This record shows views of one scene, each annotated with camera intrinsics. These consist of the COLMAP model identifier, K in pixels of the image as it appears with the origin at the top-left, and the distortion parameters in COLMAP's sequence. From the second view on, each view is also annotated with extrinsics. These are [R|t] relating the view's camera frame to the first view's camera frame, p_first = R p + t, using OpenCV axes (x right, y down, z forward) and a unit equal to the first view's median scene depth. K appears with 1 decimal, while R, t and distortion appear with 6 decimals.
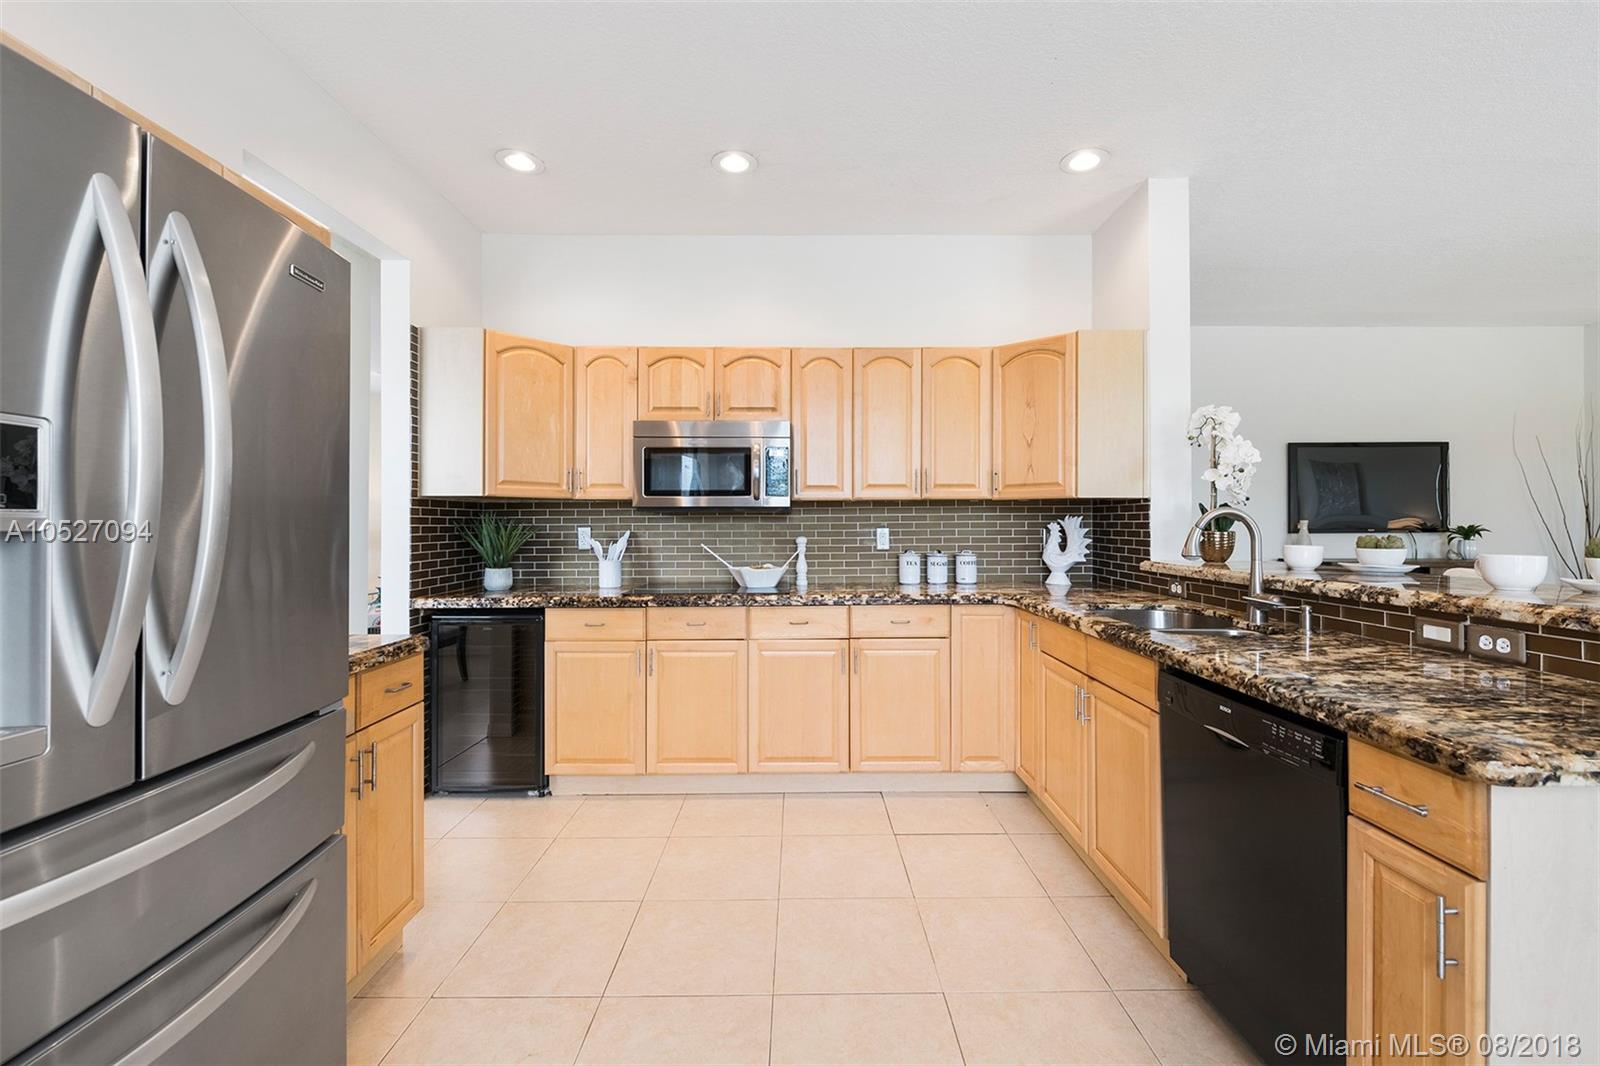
lens RADIAL K [[666.4, 0, 807.1], [0, 666.4, 526.4], [0, 0, 1]] dist [0.001325, -0.001874]
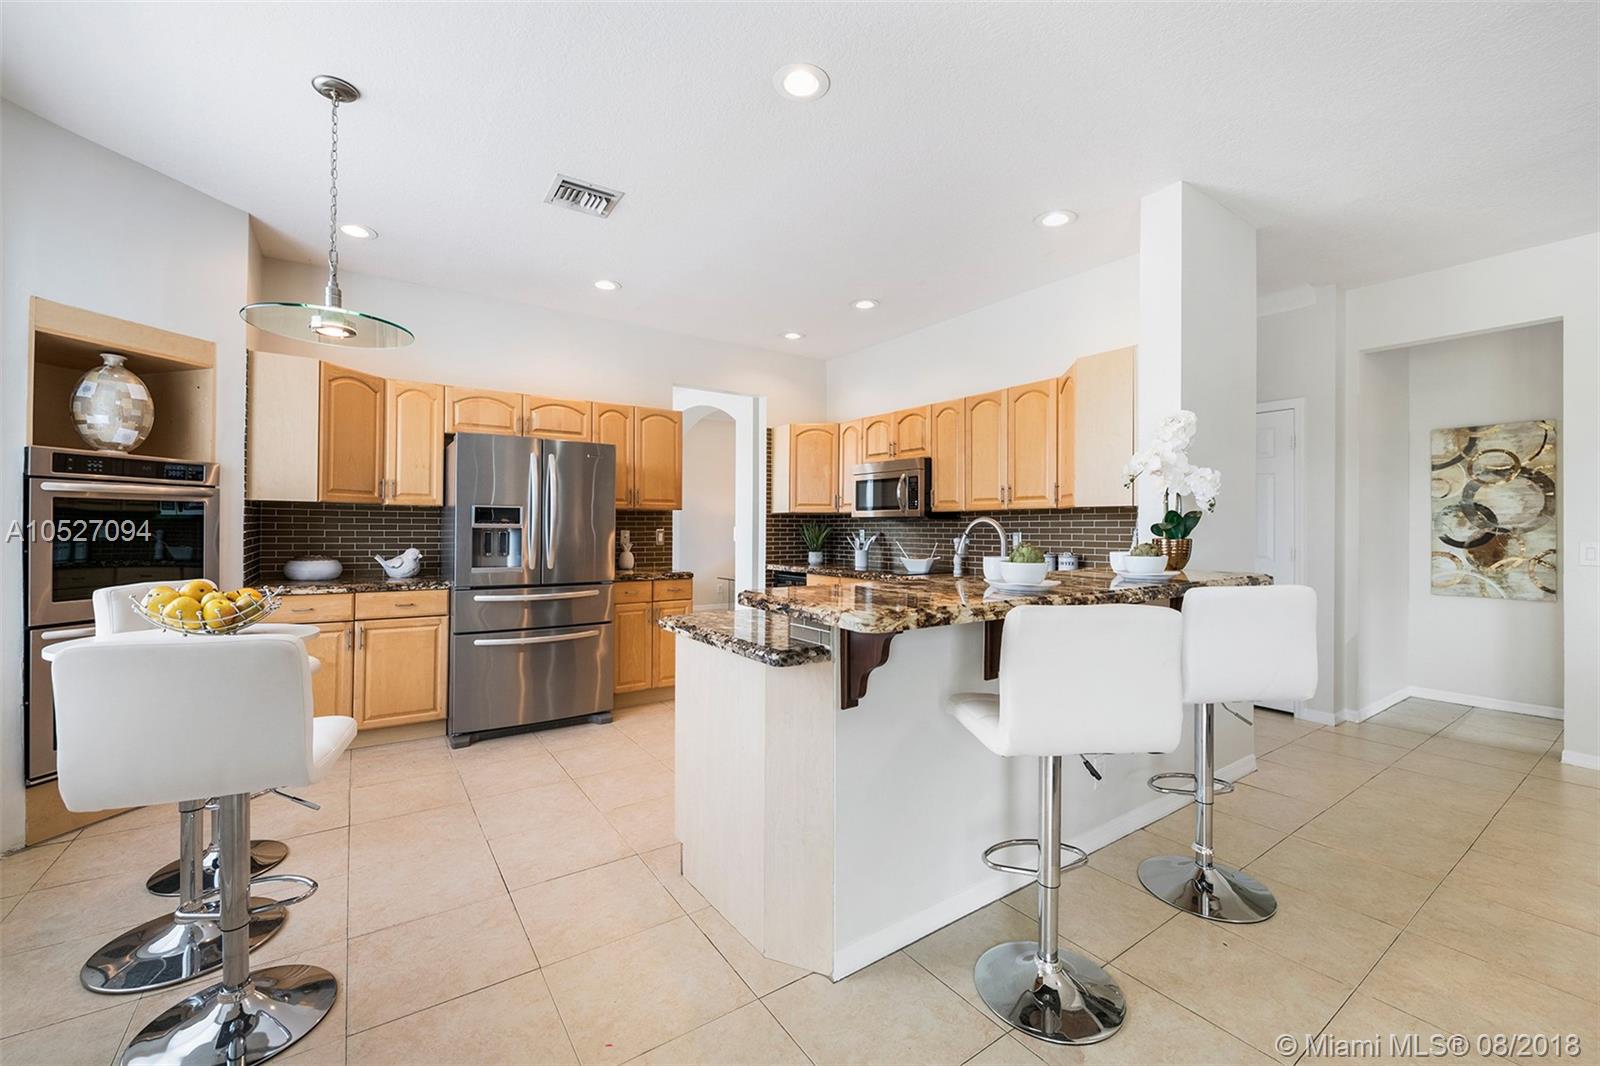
lens RADIAL K [[666.4, 0, 811.2], [0, 666.4, 524.6], [0, 0, 1]] dist [0.001325, -0.001874]
pose [[0.552919, 0.001855, -0.833233, 1.094622], [-0.008618, 0.999957, -0.003493, -0.004897], [0.833190, 0.009112, 0.552911, 0.001139]]
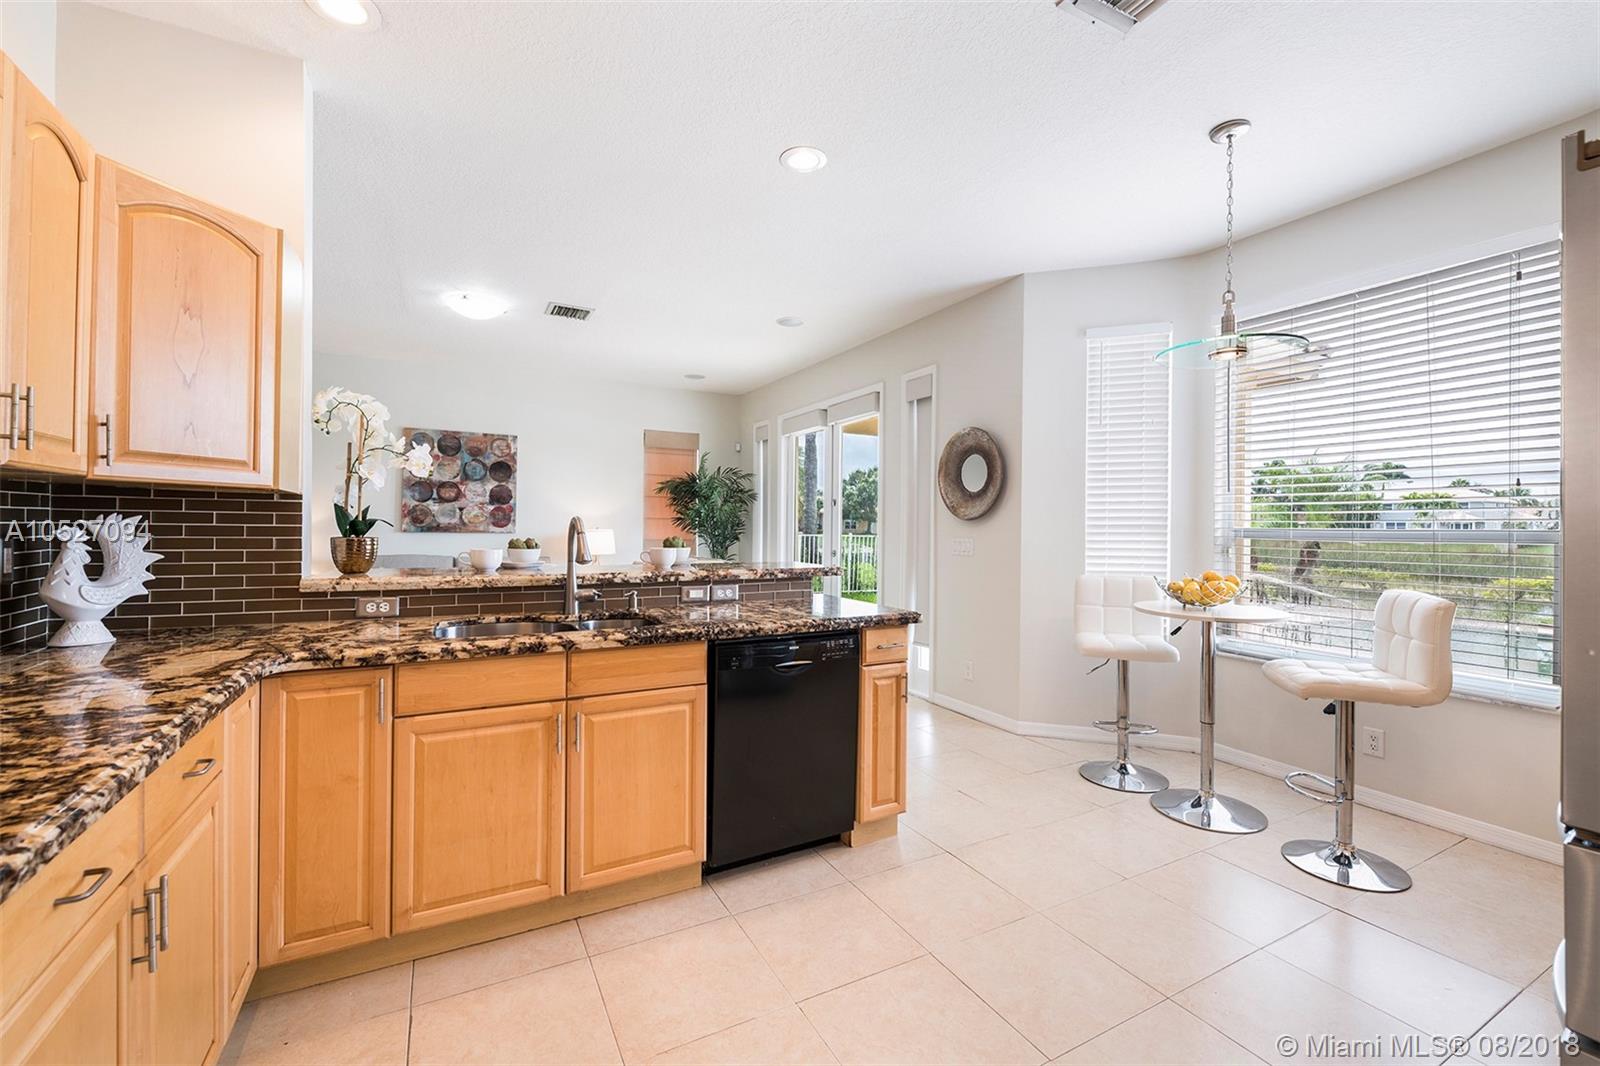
lens RADIAL K [[666.4, 0, 810.9], [0, 666.4, 531.4], [0, 0, 1]] dist [0.001325, -0.001874]
pose [[-0.462102, -0.008390, 0.886787, -0.404760], [-0.004964, 0.999964, 0.006874, -0.009254], [-0.886813, -0.001225, -0.462127, 0.844976]]
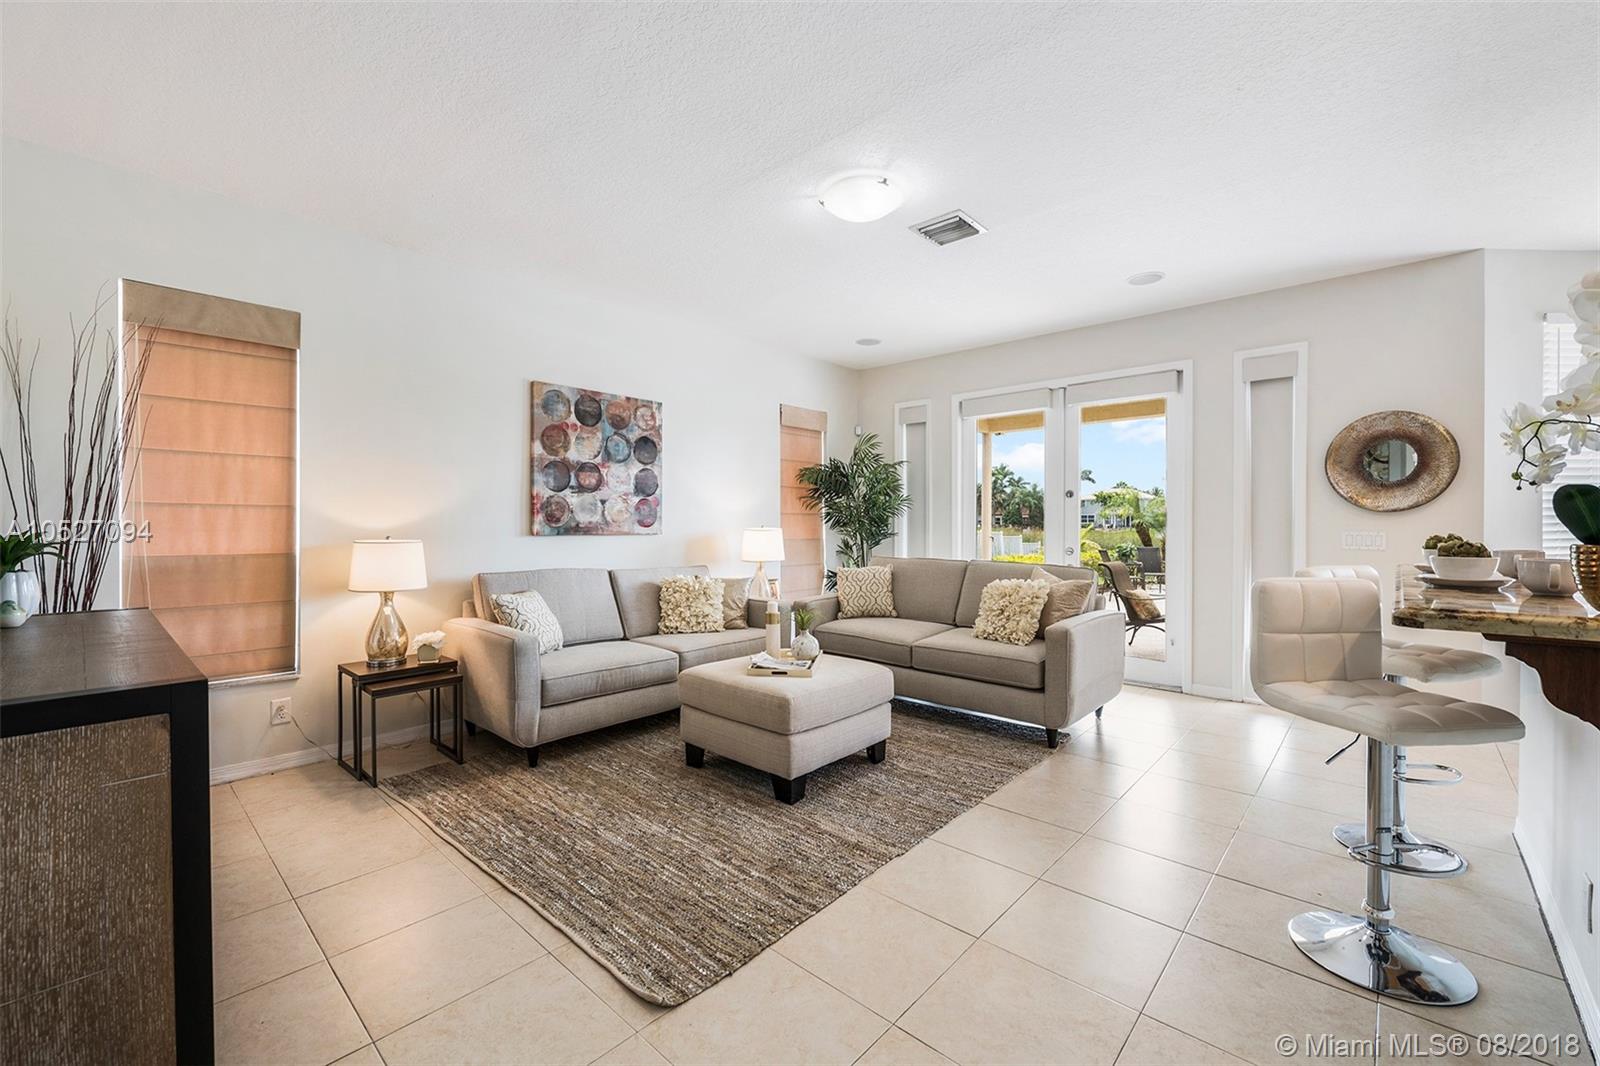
lens RADIAL K [[638.4, 0, 783.6], [0, 638.4, 520.6], [0, 0, 1]] dist [-0.003001, -0.000504]
pose [[-0.724816, 0.005232, 0.688923, 0.716053], [0.005638, 0.999983, -0.001663, -0.013298], [-0.688920, 0.002679, -0.724833, 1.616369]]
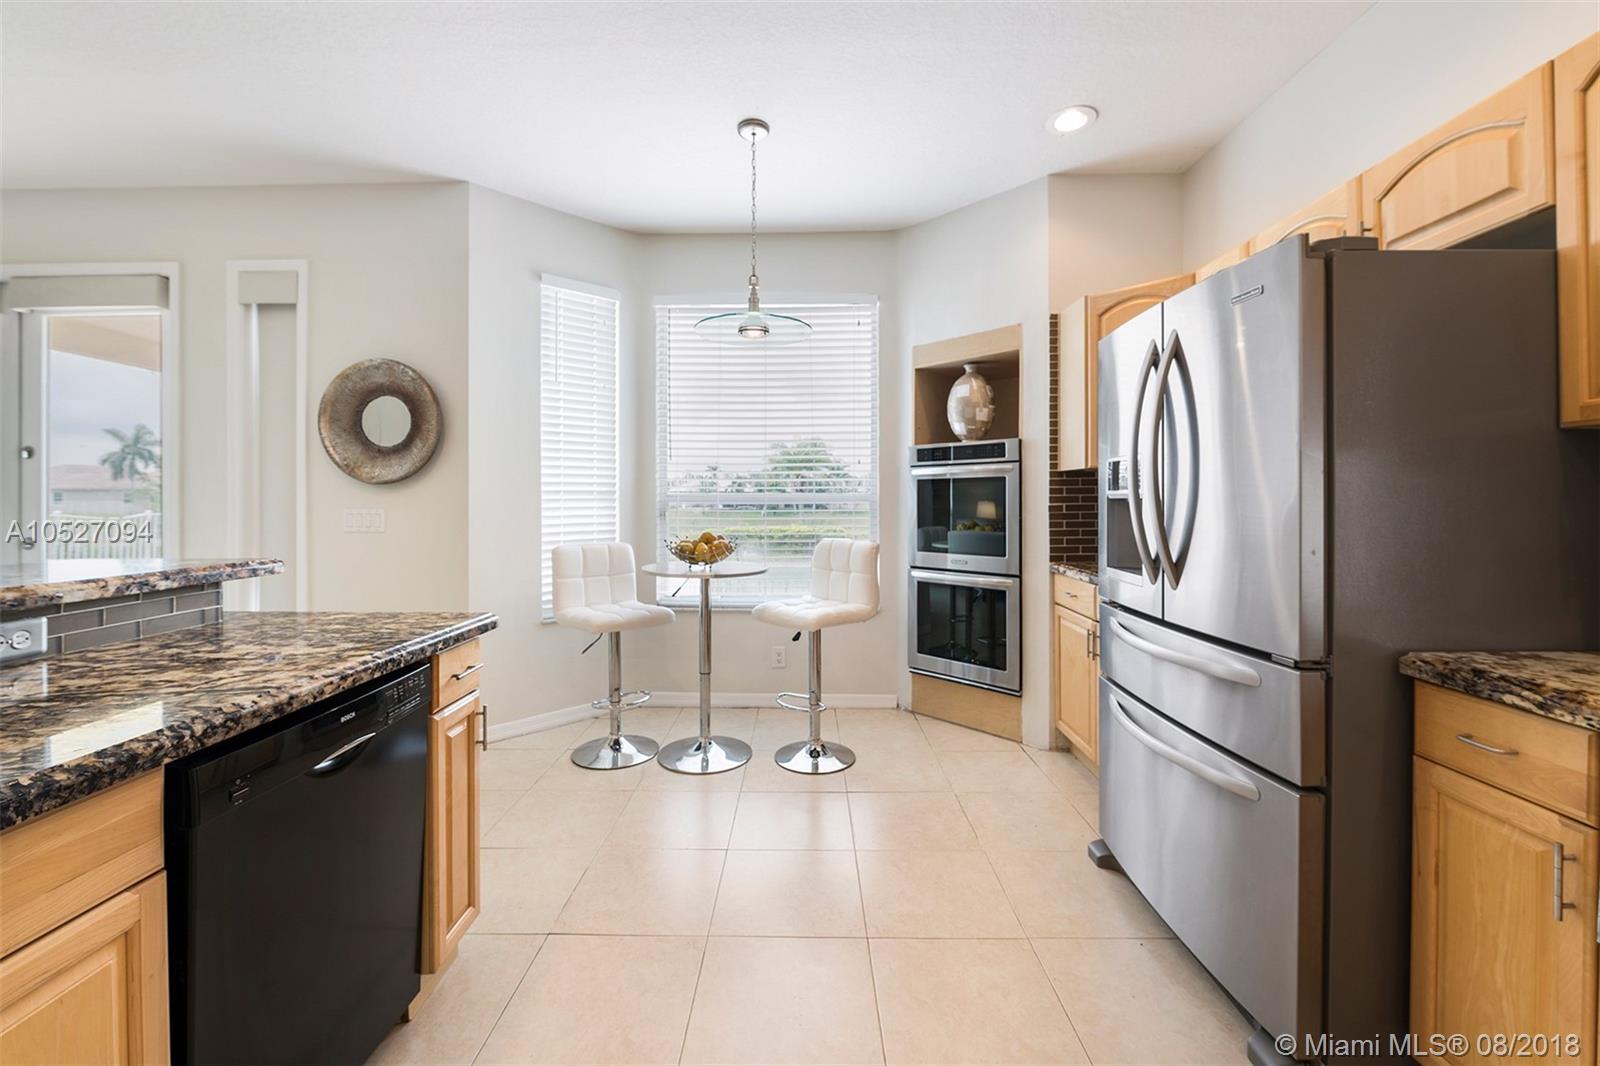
lens RADIAL K [[638.4, 0, 787.3], [0, 638.4, 507.7], [0, 0, 1]] dist [-0.003001, -0.000504]
pose [[-0.999247, 0.003207, 0.038670, 0.024219], [0.003655, 0.999927, 0.011533, 0.003167], [-0.038630, 0.011666, -0.999185, 0.874628]]
